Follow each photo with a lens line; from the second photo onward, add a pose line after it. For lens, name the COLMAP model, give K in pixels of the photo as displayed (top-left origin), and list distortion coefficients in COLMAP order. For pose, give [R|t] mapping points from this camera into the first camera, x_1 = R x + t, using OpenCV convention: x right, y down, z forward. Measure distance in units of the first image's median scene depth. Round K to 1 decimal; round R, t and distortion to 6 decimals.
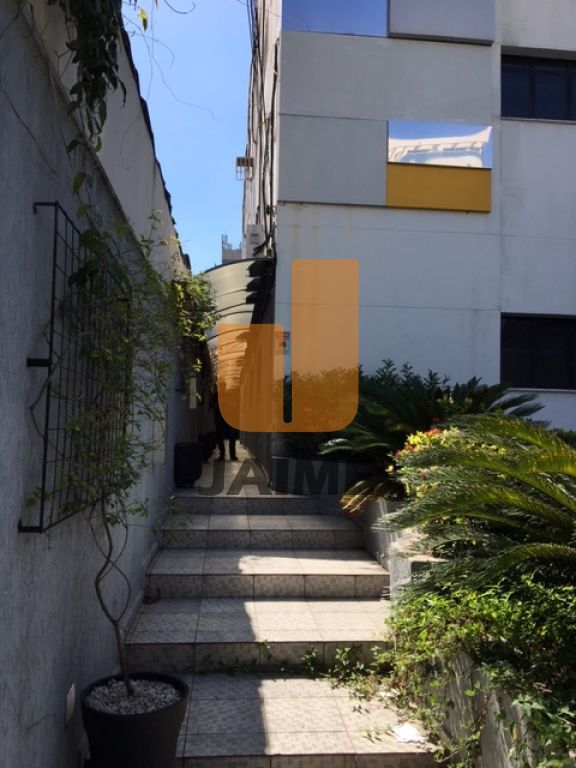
lens RADIAL K [[643.0, 0, 288.0], [0, 643.0, 384.0], [0, 0, 1]] dist [0.096128, -0.148836]
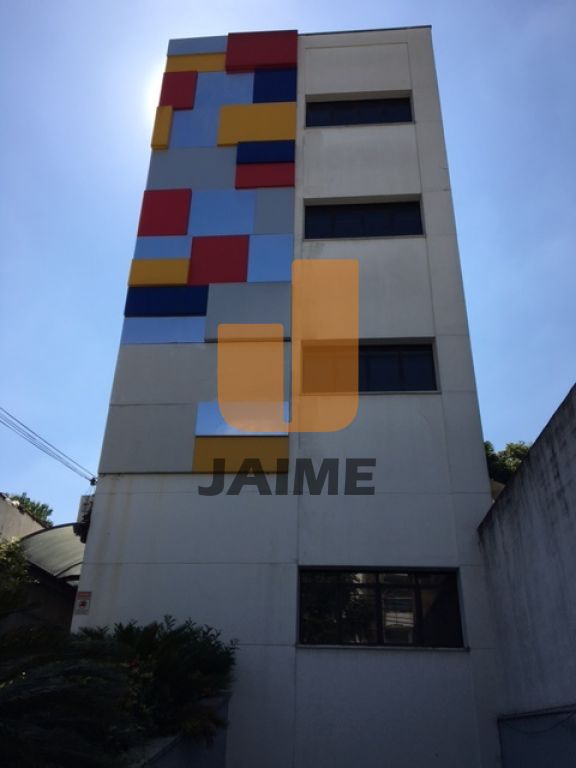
lens RADIAL K [[643.0, 0, 288.0], [0, 643.0, 384.0], [0, 0, 1]] dist [0.096128, -0.148836]
pose [[0.986878, -0.079128, -0.140750, 0.480518], [0.012665, 0.906940, -0.421068, 0.061843], [0.160970, 0.413760, 0.896042, -0.045105]]
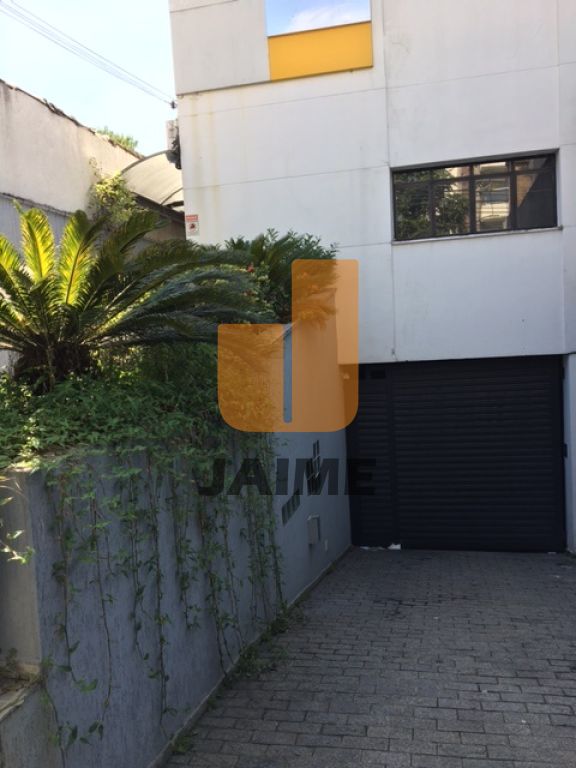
lens RADIAL K [[643.0, 0, 288.0], [0, 643.0, 384.0], [0, 0, 1]] dist [0.096128, -0.148836]
pose [[0.947155, -0.052049, -0.316525, 0.484210], [0.100368, 0.985289, 0.138317, 0.069825], [0.304669, -0.162777, 0.938446, -0.074752]]
